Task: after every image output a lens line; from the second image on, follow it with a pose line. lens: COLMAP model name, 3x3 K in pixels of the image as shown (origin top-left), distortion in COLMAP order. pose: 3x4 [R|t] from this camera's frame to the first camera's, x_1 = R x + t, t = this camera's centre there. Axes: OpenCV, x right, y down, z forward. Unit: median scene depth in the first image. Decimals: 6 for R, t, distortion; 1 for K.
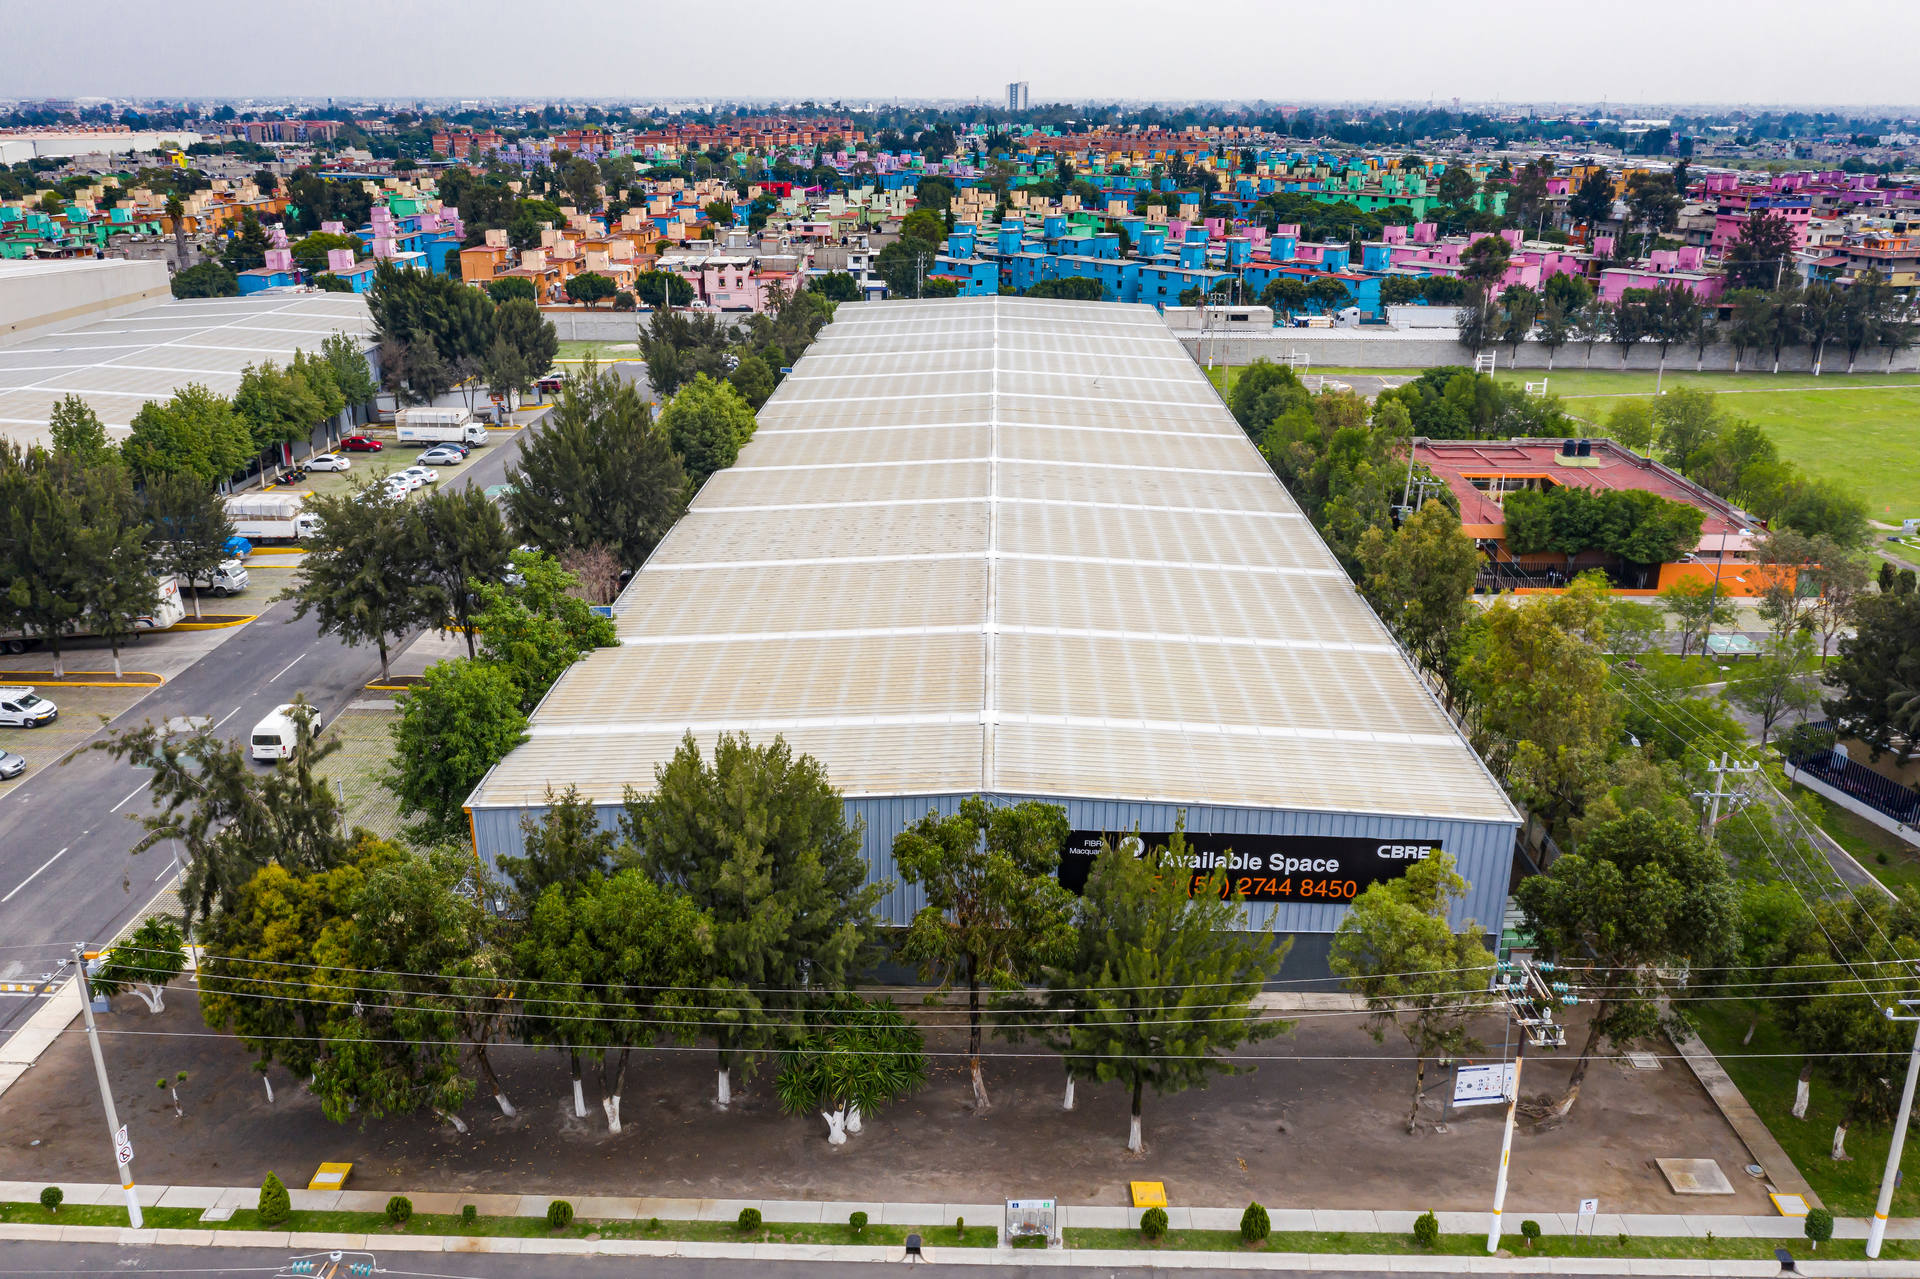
lens RADIAL K [[1504.0, 0, 960.0], [0, 1504.0, 639.5], [0, 0, 1]] dist [-0.027458, -0.004175]
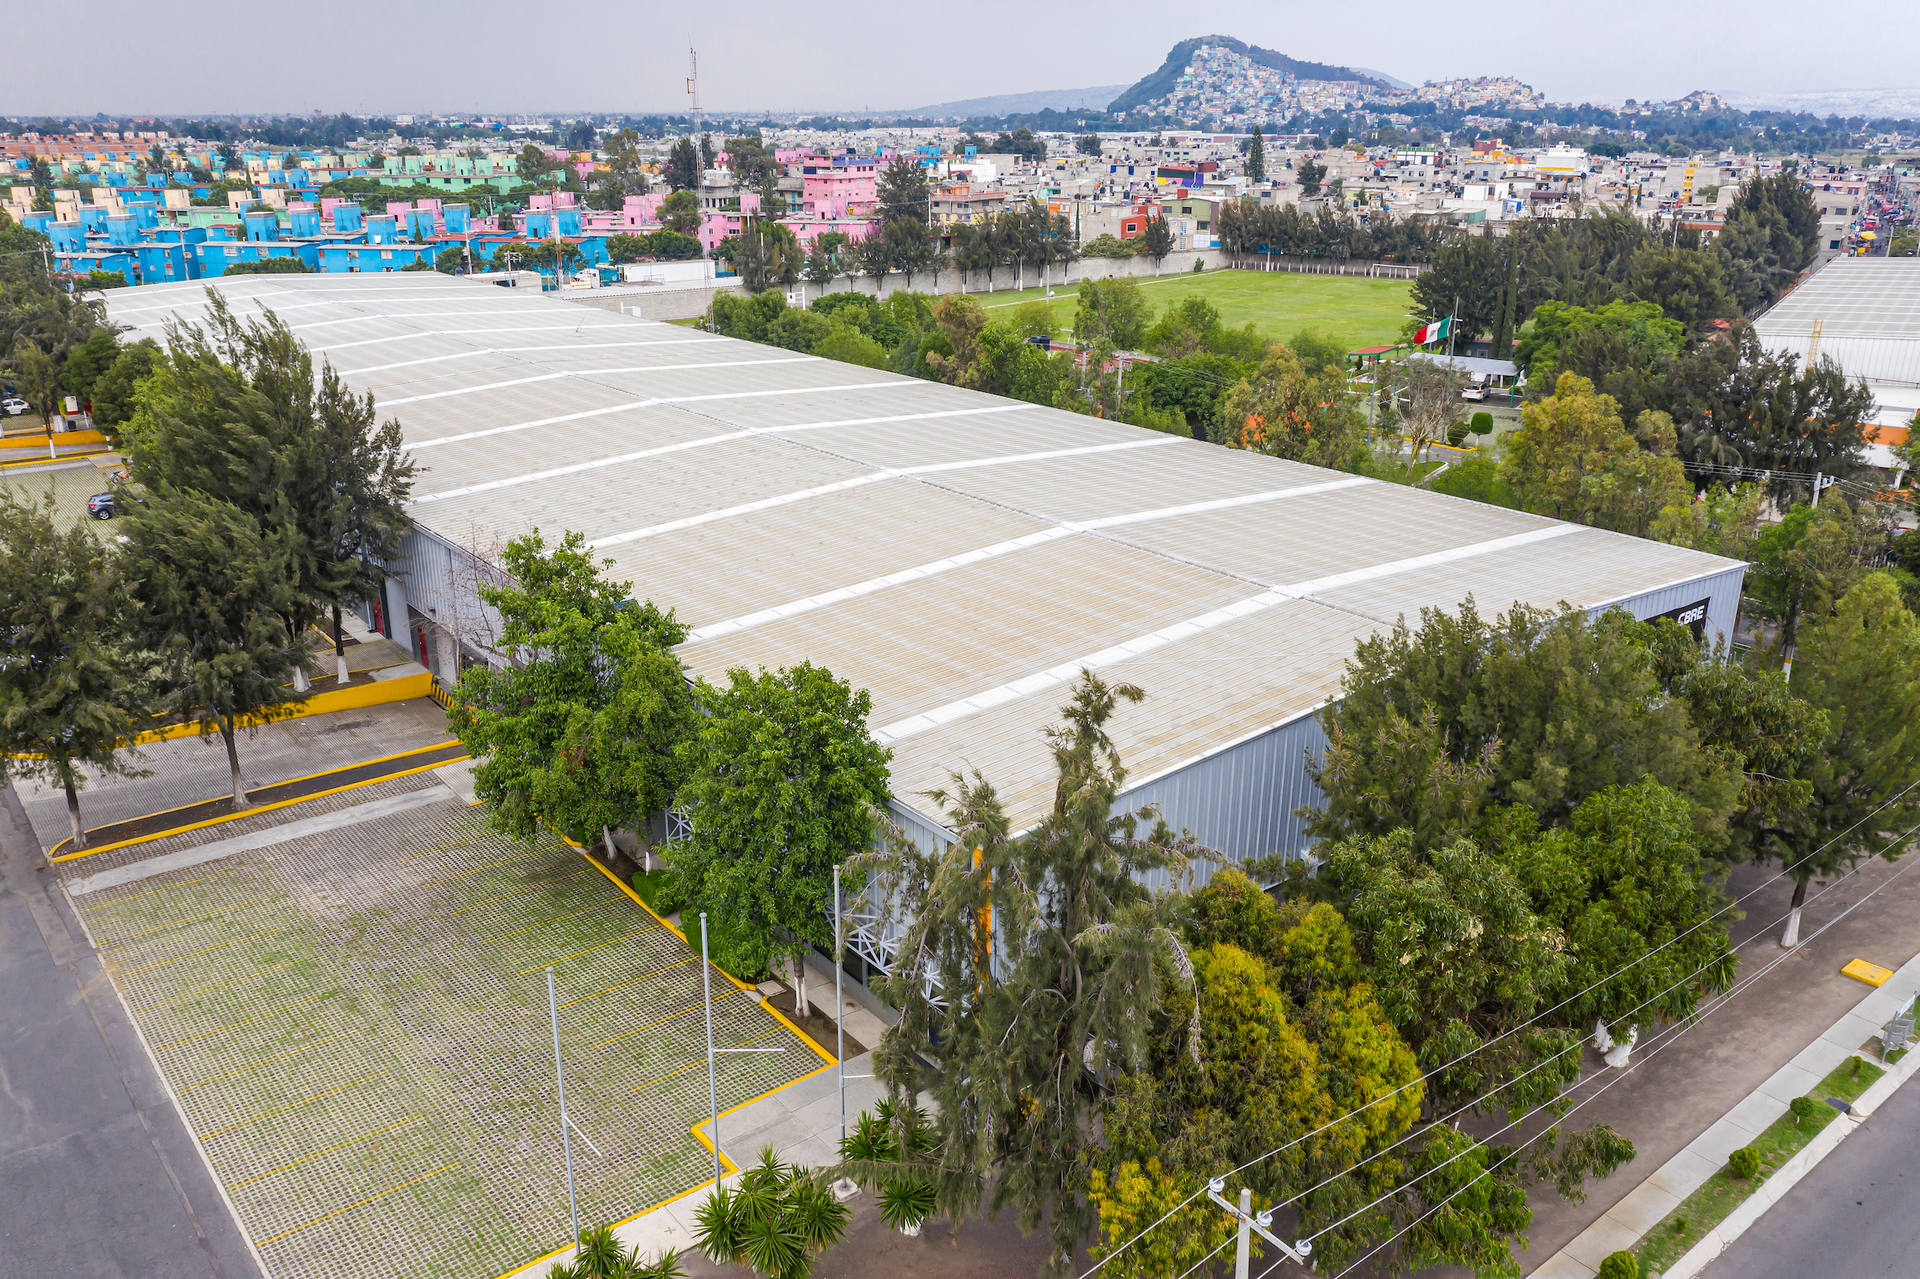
lens RADIAL K [[1504.0, 0, 960.0], [0, 1504.0, 639.5], [0, 0, 1]] dist [-0.027458, -0.004175]
pose [[0.763553, -0.213822, 0.609316, -0.215103], [0.219199, 0.973384, 0.066896, -0.006452], [-0.607403, 0.082483, 0.790100, 0.149031]]
